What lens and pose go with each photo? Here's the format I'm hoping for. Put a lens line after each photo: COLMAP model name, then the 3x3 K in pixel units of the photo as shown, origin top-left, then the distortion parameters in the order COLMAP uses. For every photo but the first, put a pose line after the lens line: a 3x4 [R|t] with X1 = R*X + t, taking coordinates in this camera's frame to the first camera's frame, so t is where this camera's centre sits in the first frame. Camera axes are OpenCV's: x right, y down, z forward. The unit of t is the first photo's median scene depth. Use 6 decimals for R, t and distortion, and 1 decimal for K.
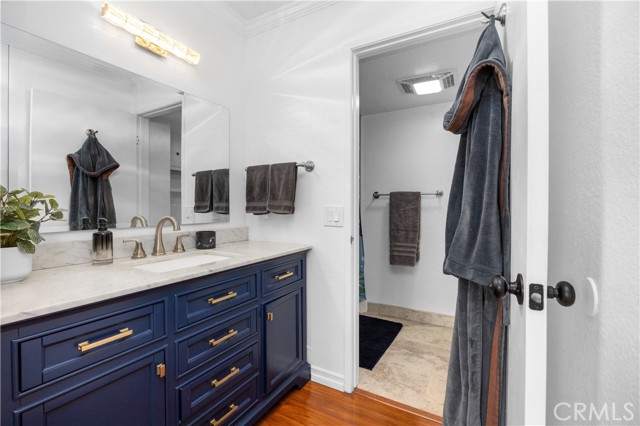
lens RADIAL K [[279.4, 0, 316.5], [0, 279.4, 209.6], [0, 0, 1]] dist [-0.017238, 0.000220]
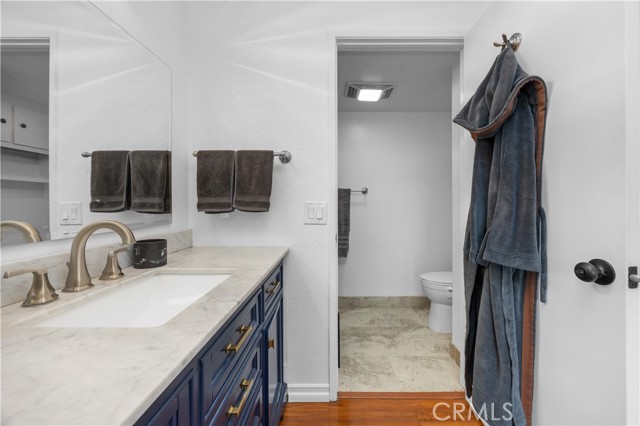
lens RADIAL K [[258.6, 0, 338.6], [0, 258.6, 202.2], [0, 0, 1]] dist [-0.001314, 0.000148]
pose [[0.865994, -0.003474, 0.500043, -0.295908], [0.007717, 0.999950, -0.006418, -0.006233], [-0.499996, 0.009416, 0.865977, 0.219407]]
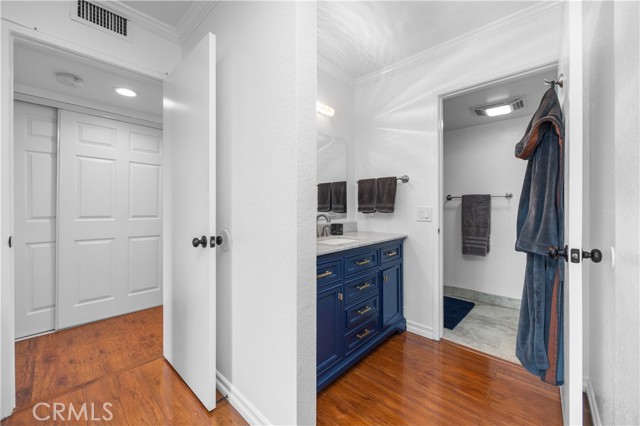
lens RADIAL K [[248.8, 0, 320.0], [0, 248.8, 209.6], [0, 0, 1]] dist [-0.001070, 0.000038]
pose [[0.974560, -0.003322, -0.224101, -0.168503], [0.003231, 0.999994, -0.000774, 0.000054], [0.224102, 0.000030, 0.974566, -0.340536]]
